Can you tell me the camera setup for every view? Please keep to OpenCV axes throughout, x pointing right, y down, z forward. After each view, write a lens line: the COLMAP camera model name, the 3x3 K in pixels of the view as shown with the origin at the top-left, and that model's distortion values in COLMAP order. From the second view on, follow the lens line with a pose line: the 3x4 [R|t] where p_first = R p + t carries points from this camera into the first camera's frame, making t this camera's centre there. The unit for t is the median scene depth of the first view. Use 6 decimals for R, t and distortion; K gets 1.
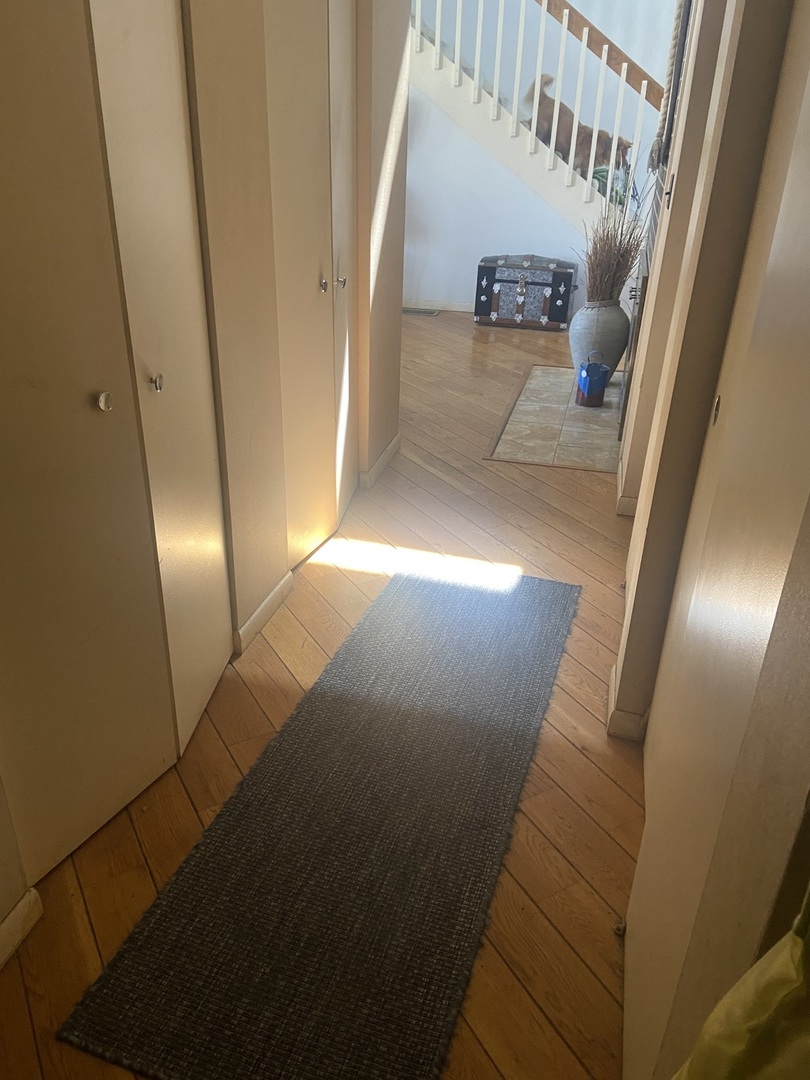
lens RADIAL K [[813.0, 0, 405.0], [0, 813.0, 540.0], [0, 0, 1]] dist [0.148525, -0.184657]
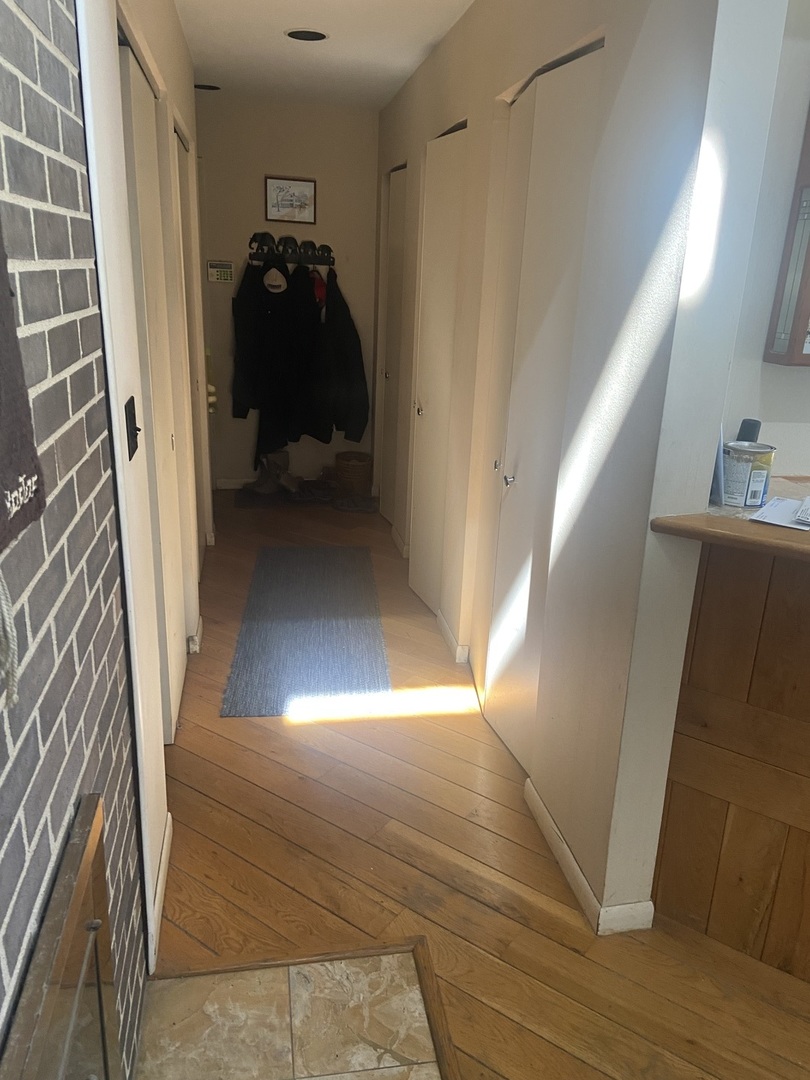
lens RADIAL K [[813.0, 0, 405.0], [0, 813.0, 540.0], [0, 0, 1]] dist [0.148525, -0.184657]
pose [[-0.910659, 0.070808, -0.407046, 0.401414], [-0.237046, 0.717376, 0.655119, -0.820301], [0.338393, 0.693079, -0.636500, 1.552153]]
